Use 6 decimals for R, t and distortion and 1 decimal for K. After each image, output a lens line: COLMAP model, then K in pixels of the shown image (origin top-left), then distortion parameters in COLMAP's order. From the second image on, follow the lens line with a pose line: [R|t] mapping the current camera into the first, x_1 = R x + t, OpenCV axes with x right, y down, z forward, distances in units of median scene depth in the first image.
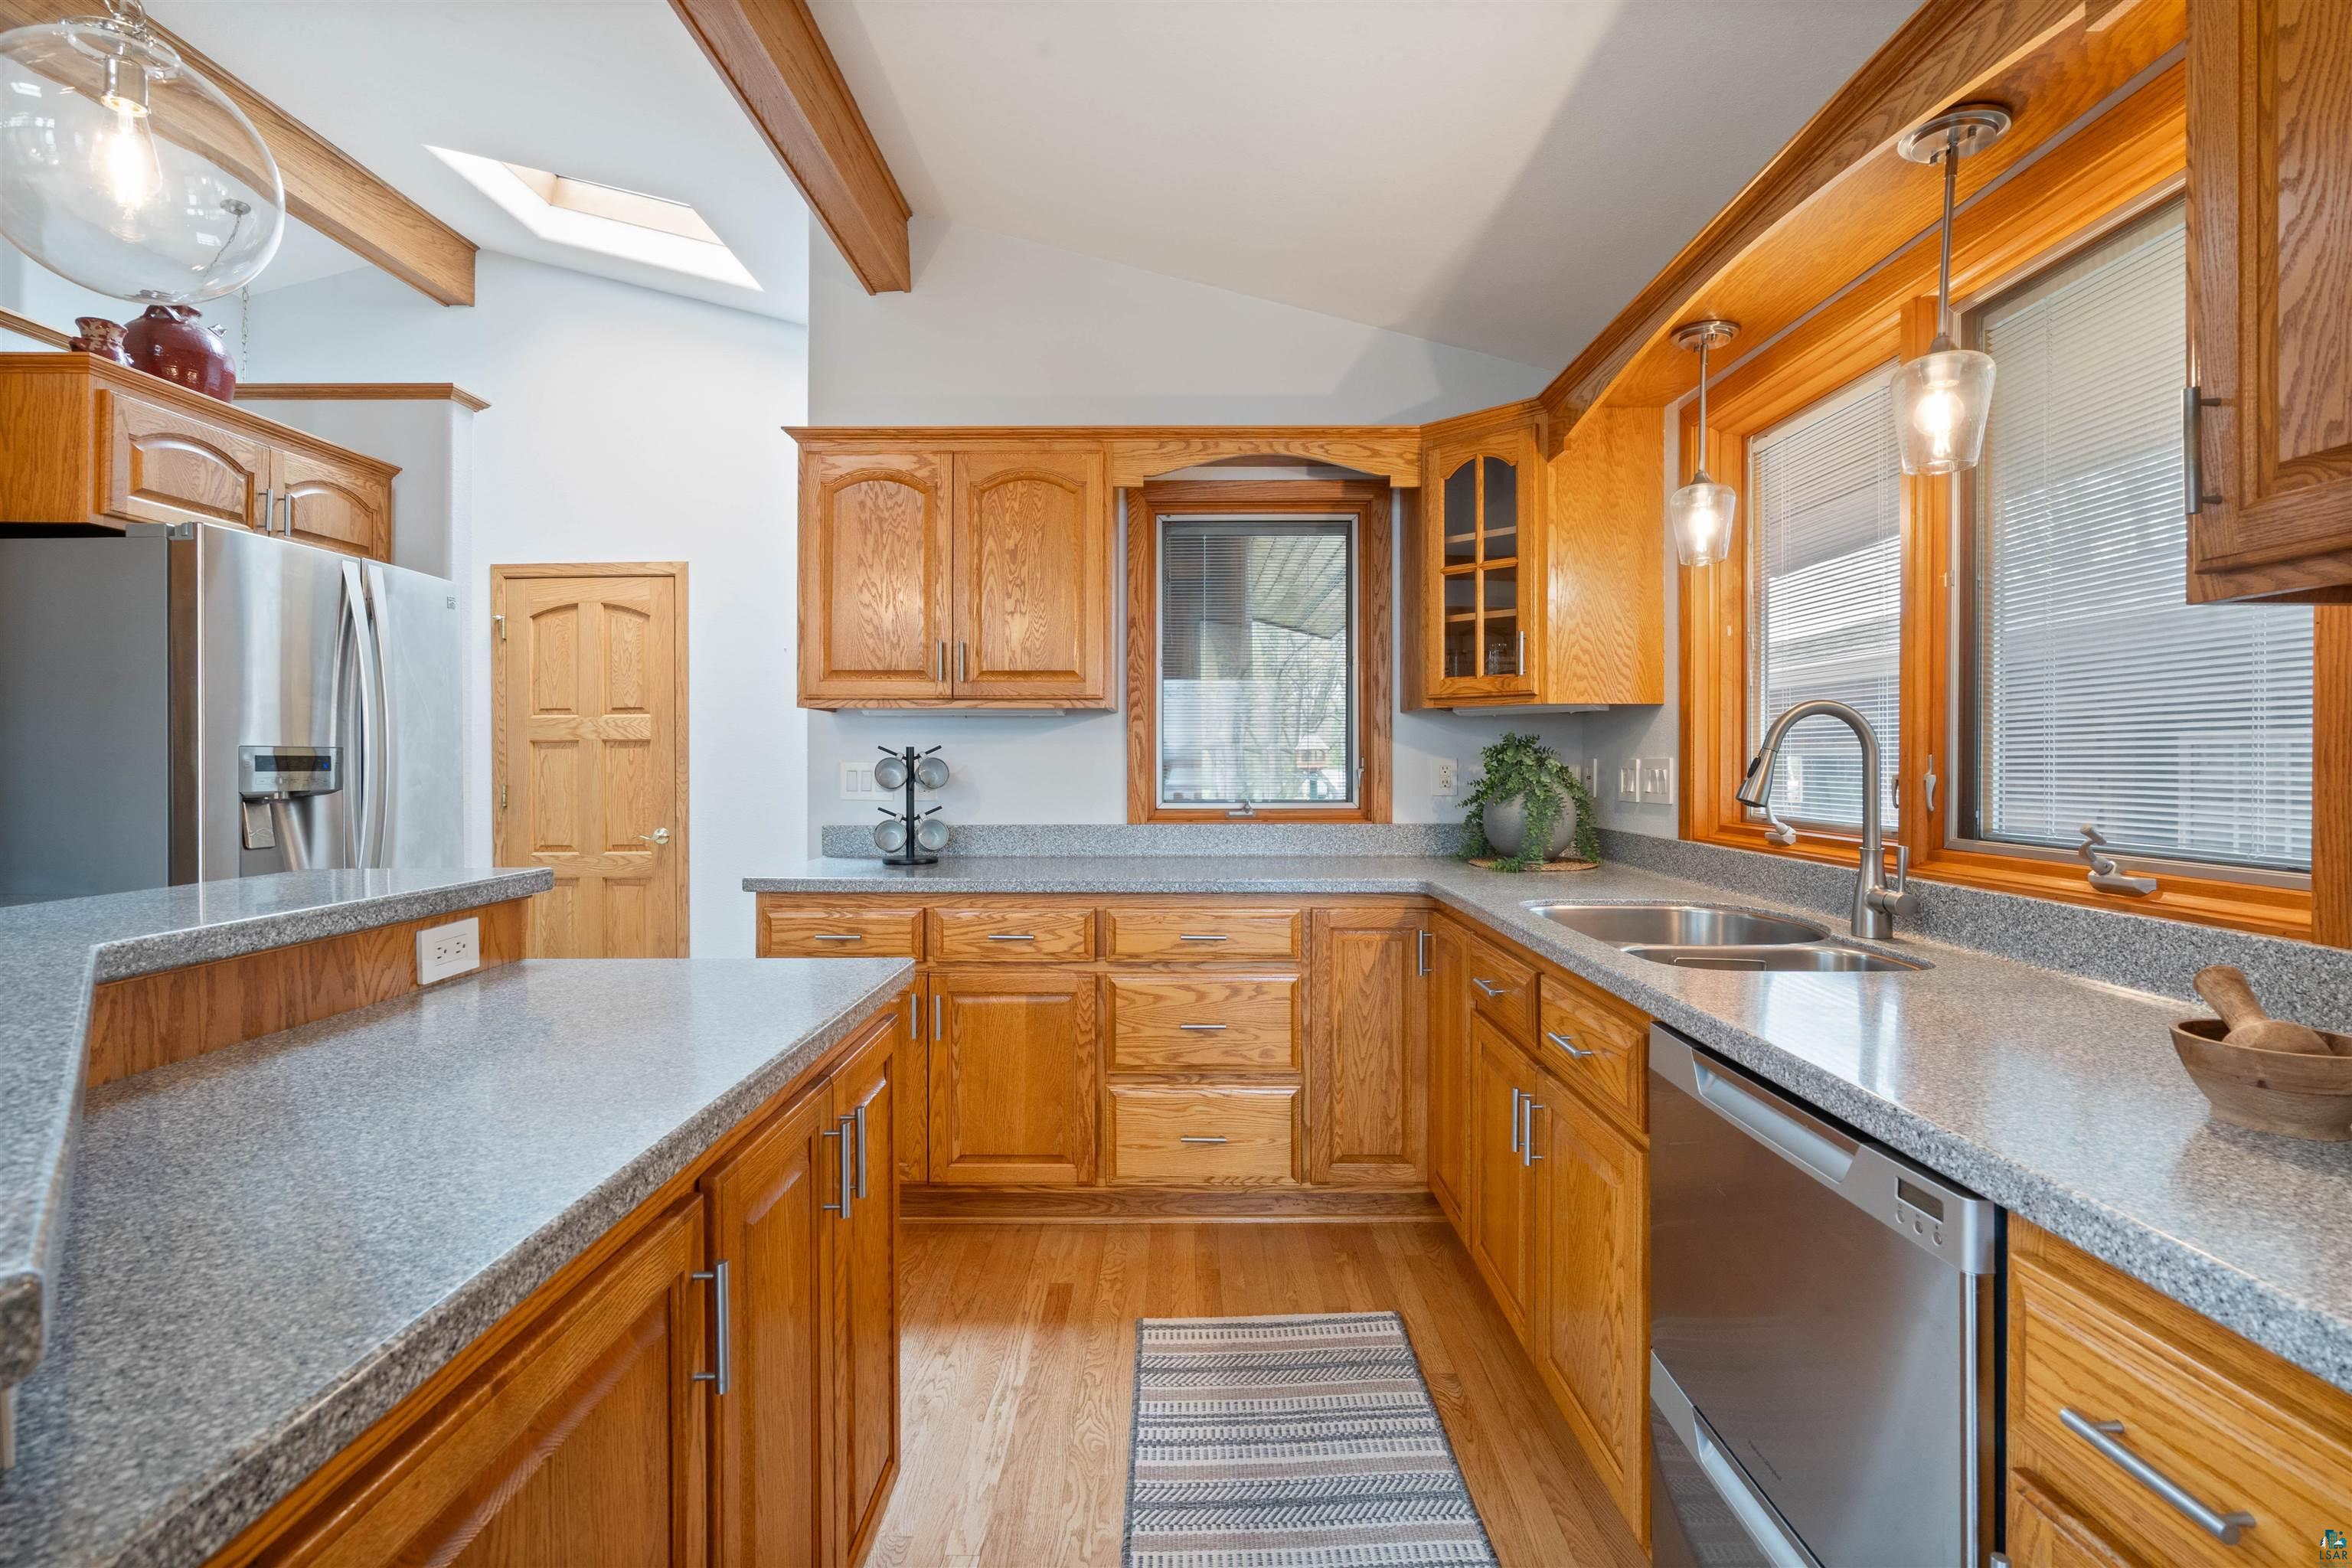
lens RADIAL K [[1082.3, 0, 1170.2], [0, 1082.3, 772.2], [0, 0, 1]] dist [-0.004109, 0.001564]
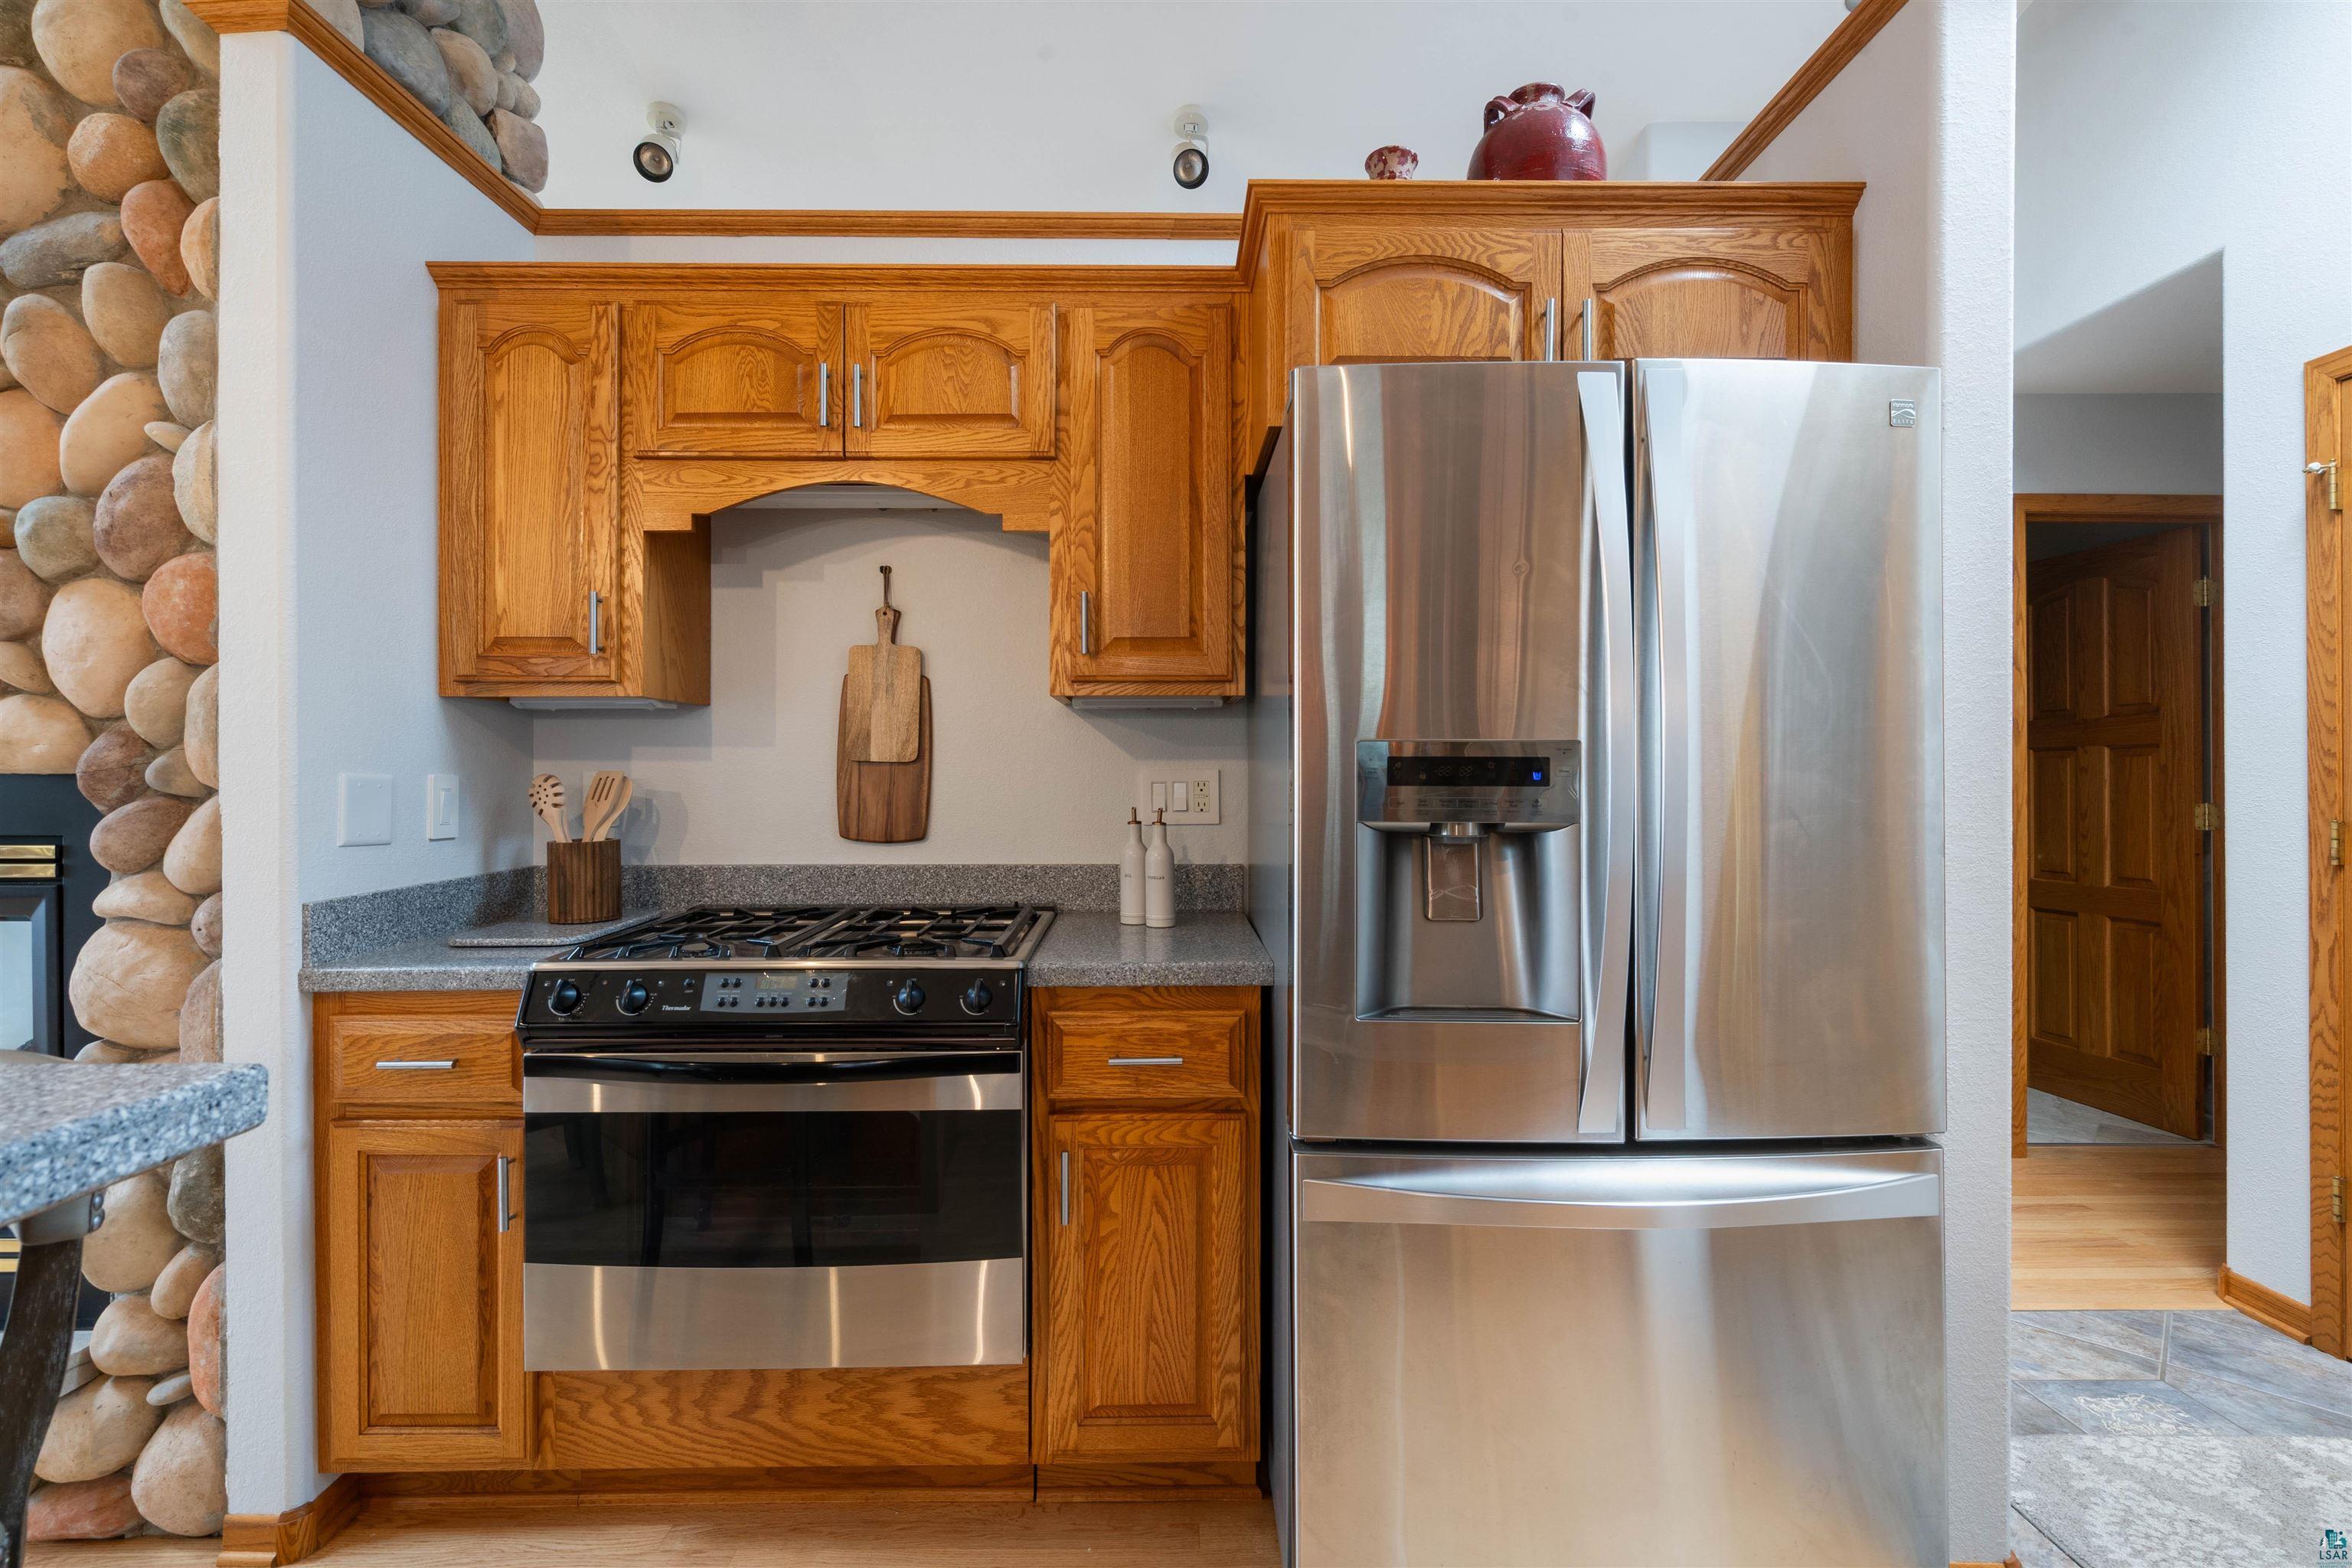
lens RADIAL K [[1082.3, 0, 1175.2], [0, 1082.3, 778.7], [0, 0, 1]] dist [-0.004109, 0.001564]
pose [[0.026871, -0.004659, -0.999628, -0.222330], [-0.006712, 0.999966, -0.004841, -0.000729], [0.999616, 0.006839, 0.026839, 0.671037]]
